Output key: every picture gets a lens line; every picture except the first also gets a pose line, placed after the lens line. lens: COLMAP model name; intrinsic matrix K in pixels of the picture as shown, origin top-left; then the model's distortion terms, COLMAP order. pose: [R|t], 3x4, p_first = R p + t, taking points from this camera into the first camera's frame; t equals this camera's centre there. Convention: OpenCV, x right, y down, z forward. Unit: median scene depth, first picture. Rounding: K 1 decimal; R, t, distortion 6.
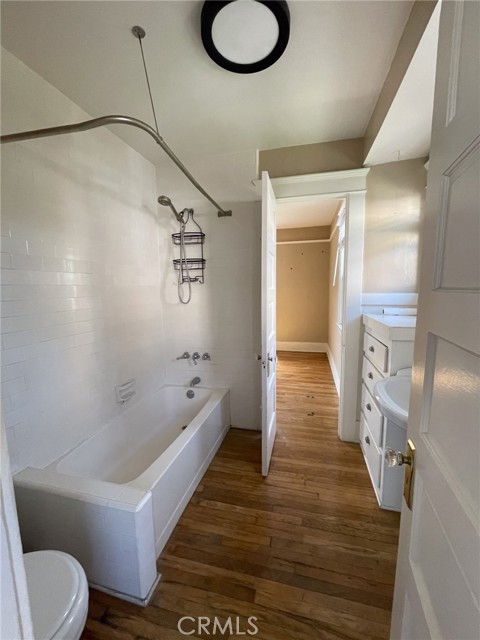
lens RADIAL K [[258.3, 0, 242.2], [0, 258.3, 318.0], [0, 0, 1]] dist [0.001018, -0.000477]
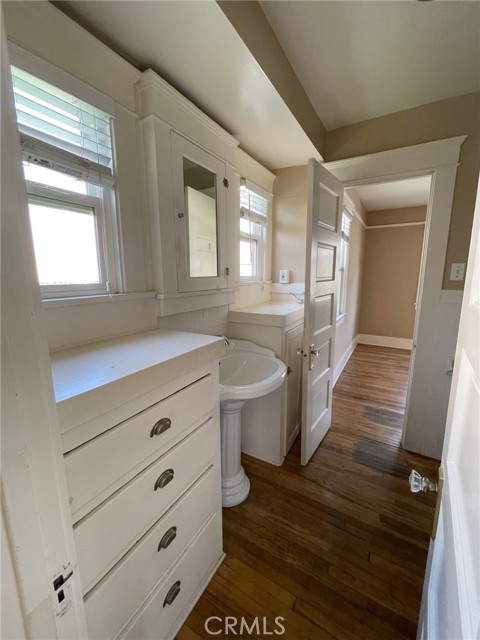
lens RADIAL K [[258.3, 0, 242.2], [0, 258.3, 318.0], [0, 0, 1]] dist [0.001018, -0.000477]
pose [[-0.956950, -0.035005, 0.288135, 0.324966], [0.046651, 0.961246, 0.271716, -0.255557], [-0.286480, 0.273460, -0.918231, 1.834526]]
